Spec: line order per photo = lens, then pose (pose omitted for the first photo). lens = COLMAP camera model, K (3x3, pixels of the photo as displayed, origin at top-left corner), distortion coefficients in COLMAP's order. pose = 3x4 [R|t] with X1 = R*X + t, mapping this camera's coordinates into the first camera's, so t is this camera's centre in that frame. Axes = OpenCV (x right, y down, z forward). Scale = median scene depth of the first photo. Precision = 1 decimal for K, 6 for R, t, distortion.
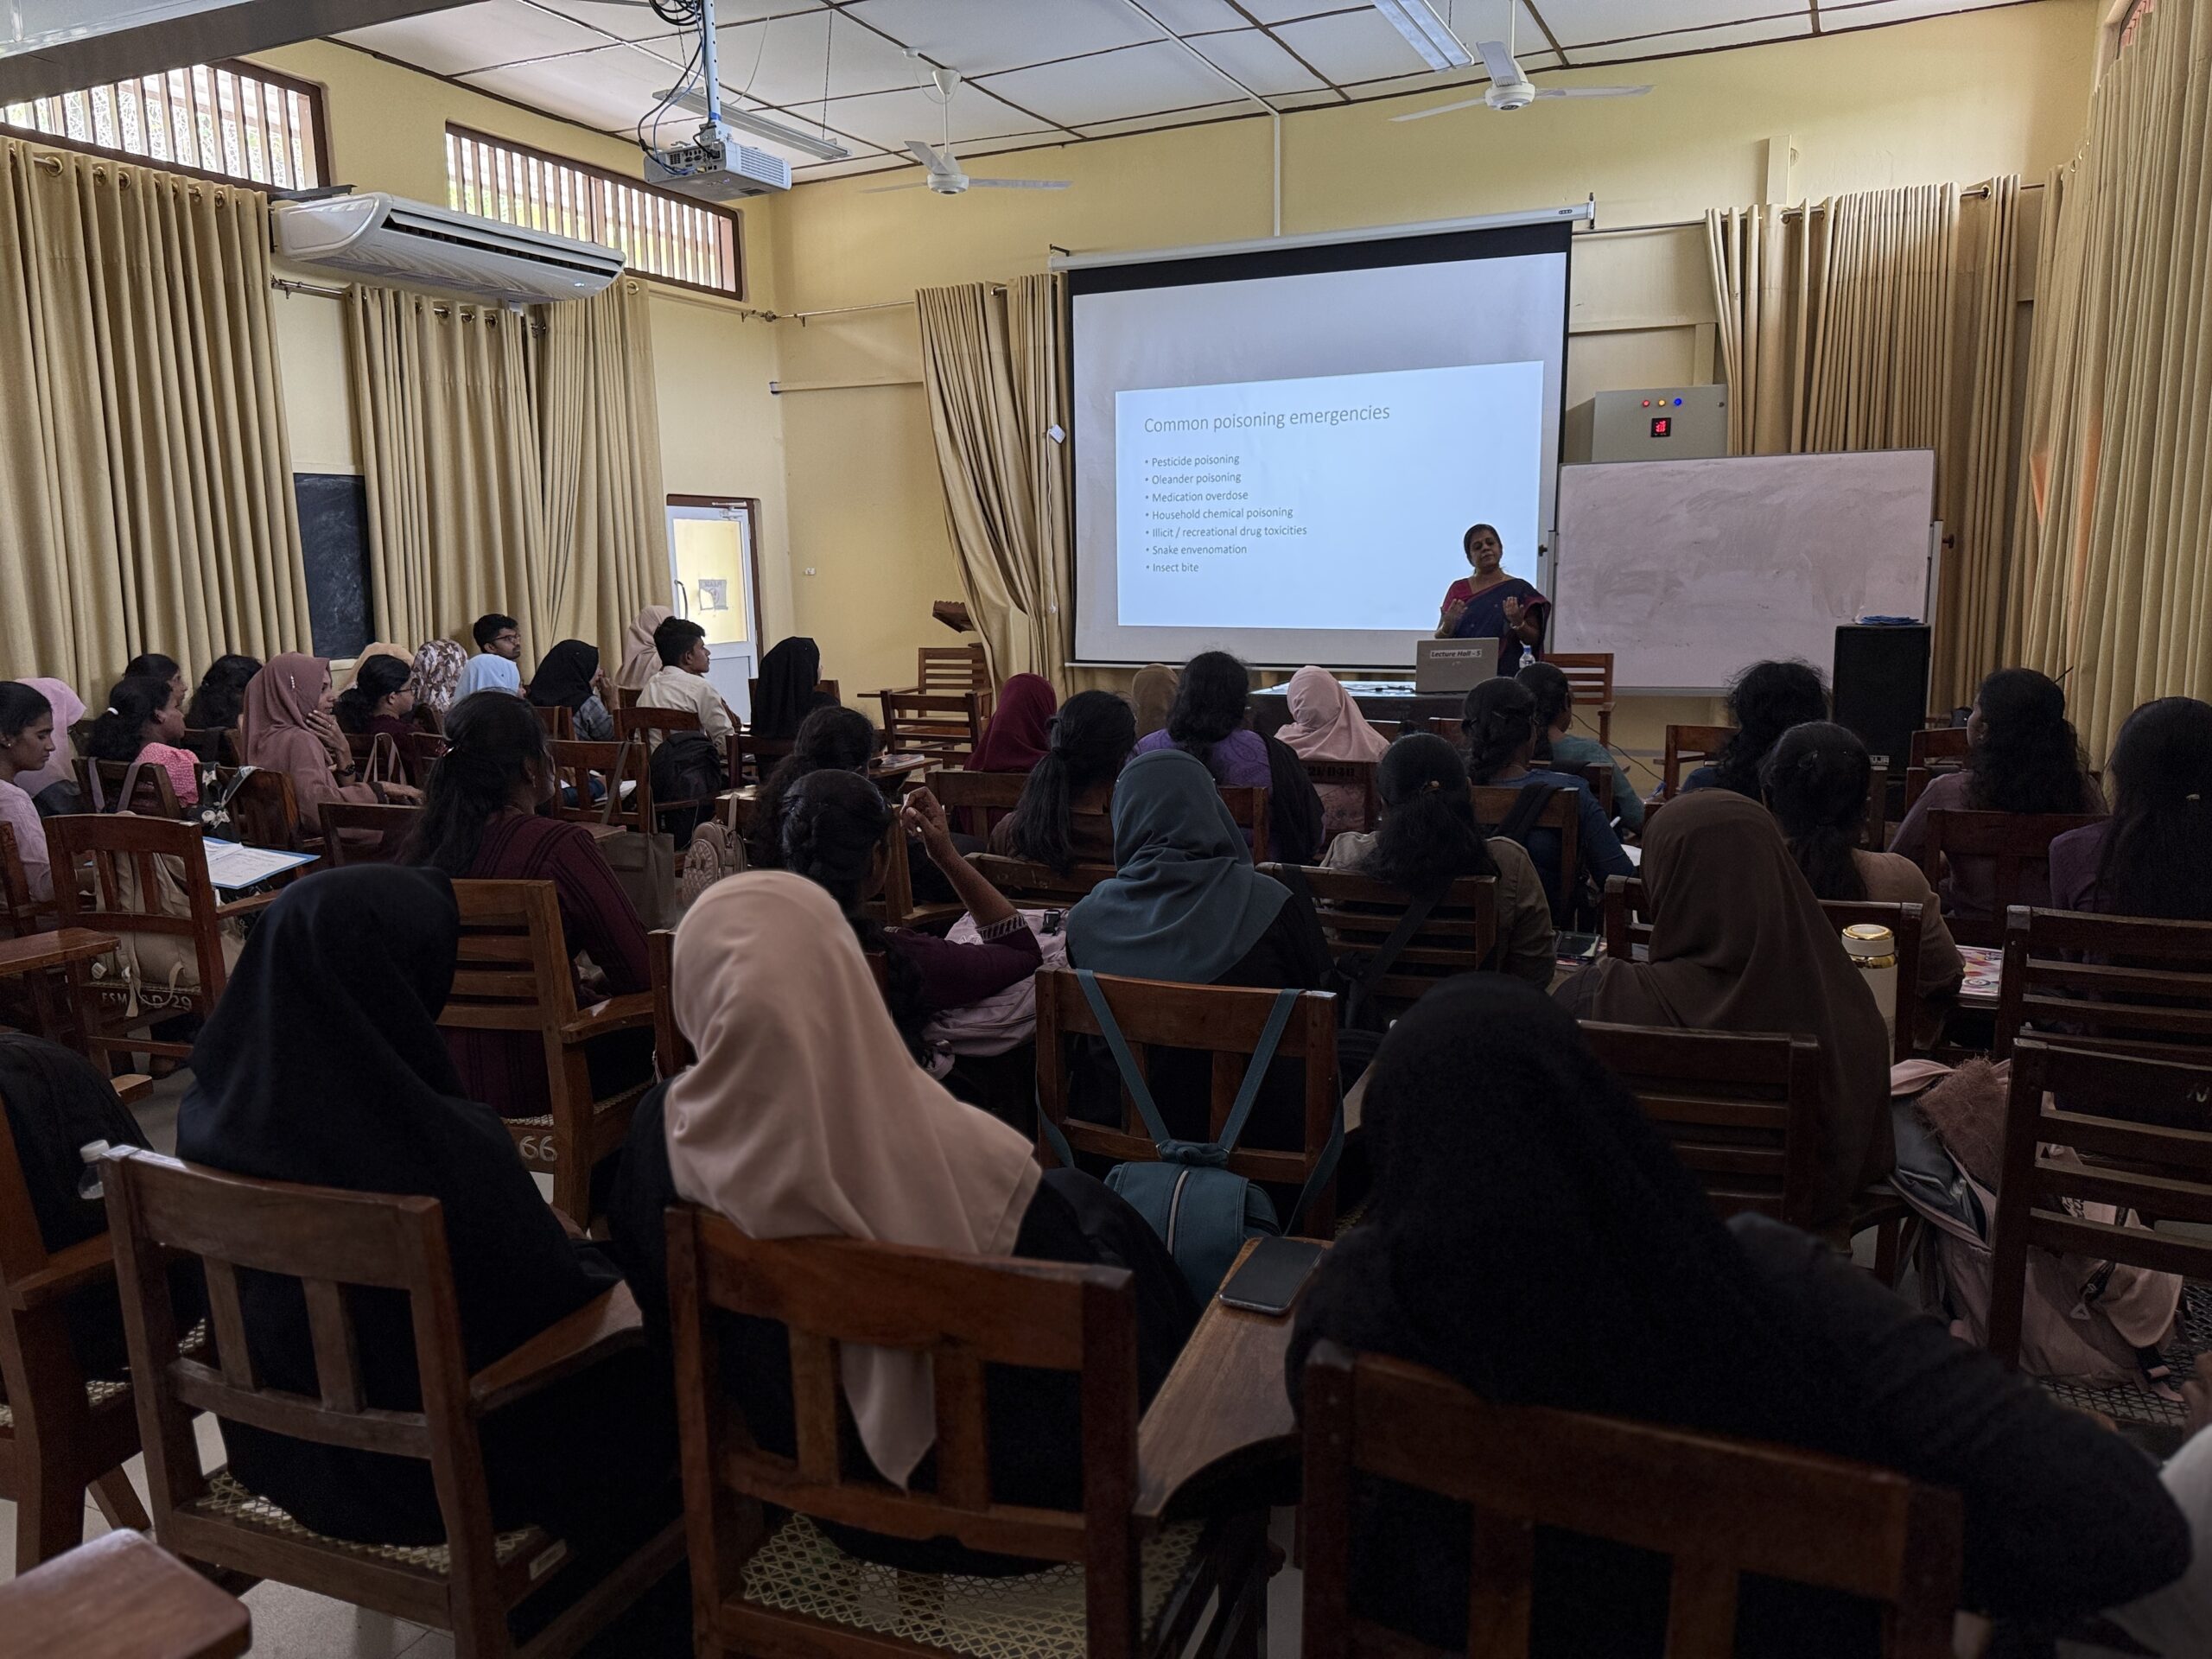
lens RADIAL K [[1618.3, 0, 1099.3], [0, 1618.3, 824.8], [0, 0, 1]] dist [0.098549, -0.167860]
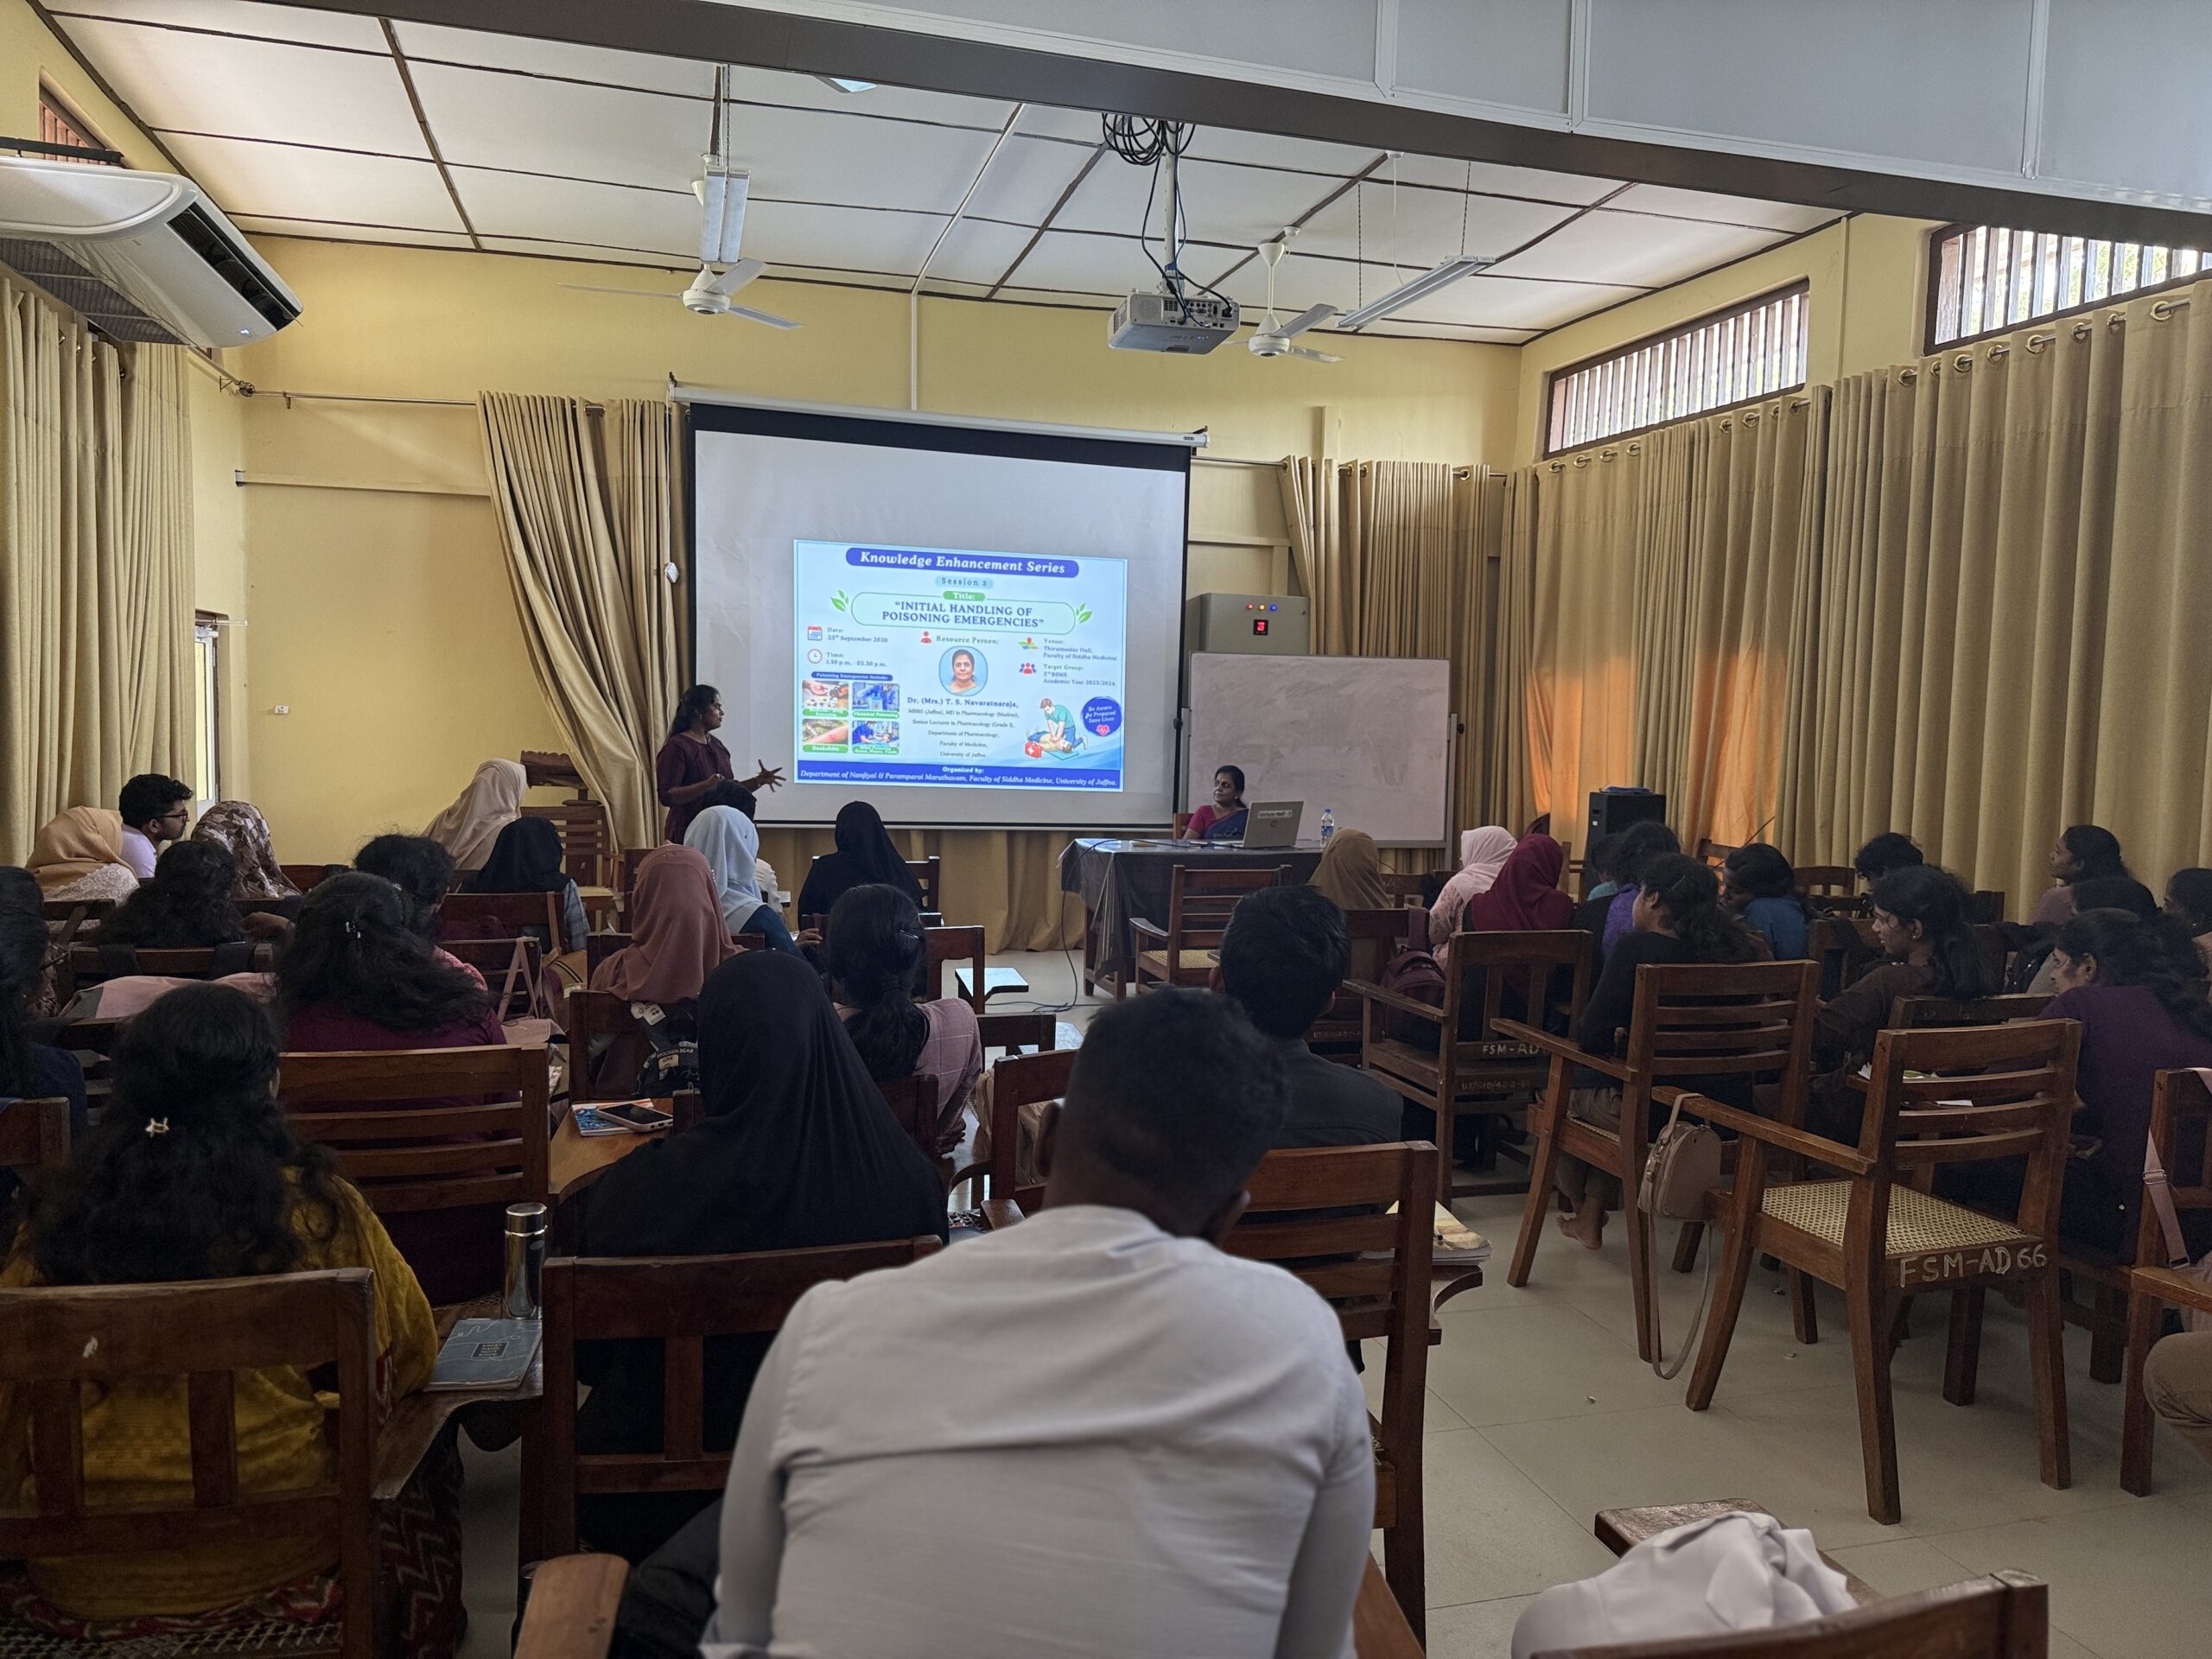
lens RADIAL K [[1571.4, 0, 1119.0], [0, 1571.4, 845.6], [0, 0, 1]] dist [0.085045, -0.113517]
pose [[0.755598, -0.017108, 0.654812, -0.506307], [0.067307, 0.996395, -0.051634, -0.029508], [-0.651568, 0.083088, 0.754026, 0.209362]]
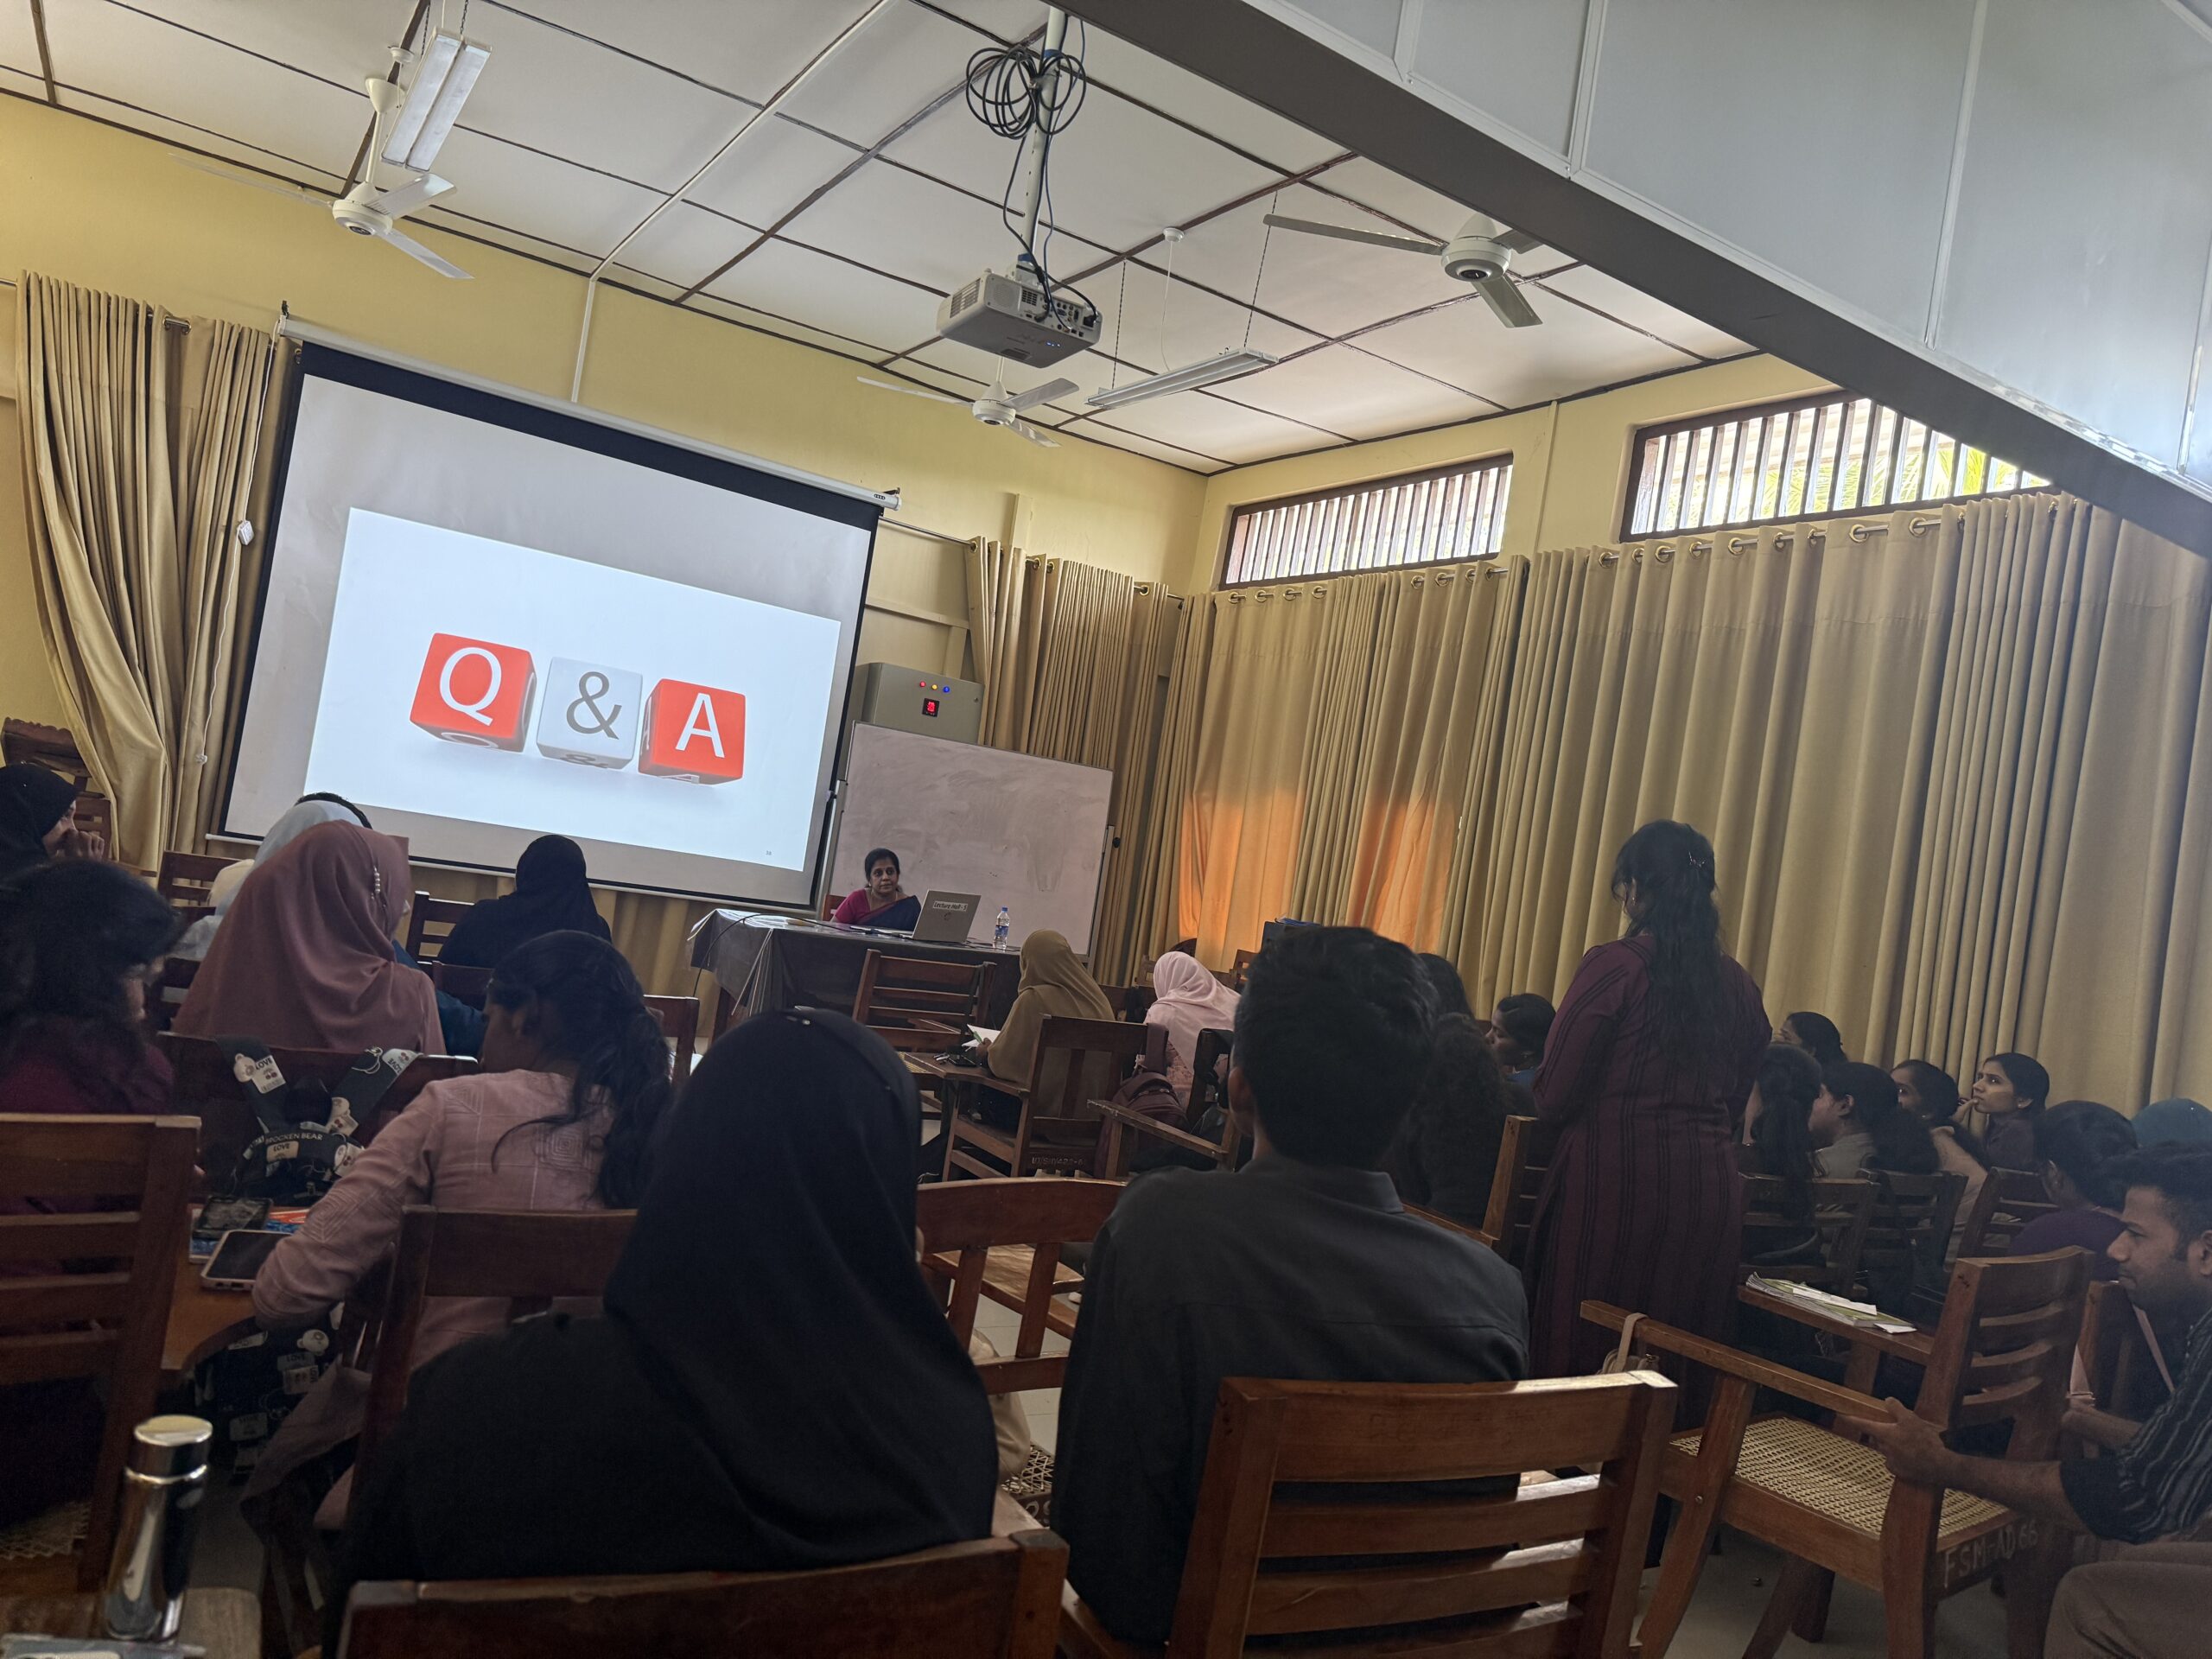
lens RADIAL K [[1550.4, 0, 1099.2], [0, 1550.4, 833.9], [0, 0, 1]] dist [0.135751, -0.197808]
pose [[0.540592, 0.117200, 0.833081, -0.489751], [-0.029453, 0.992278, -0.120484, -0.029410], [-0.840769, 0.040596, 0.539870, 0.327440]]
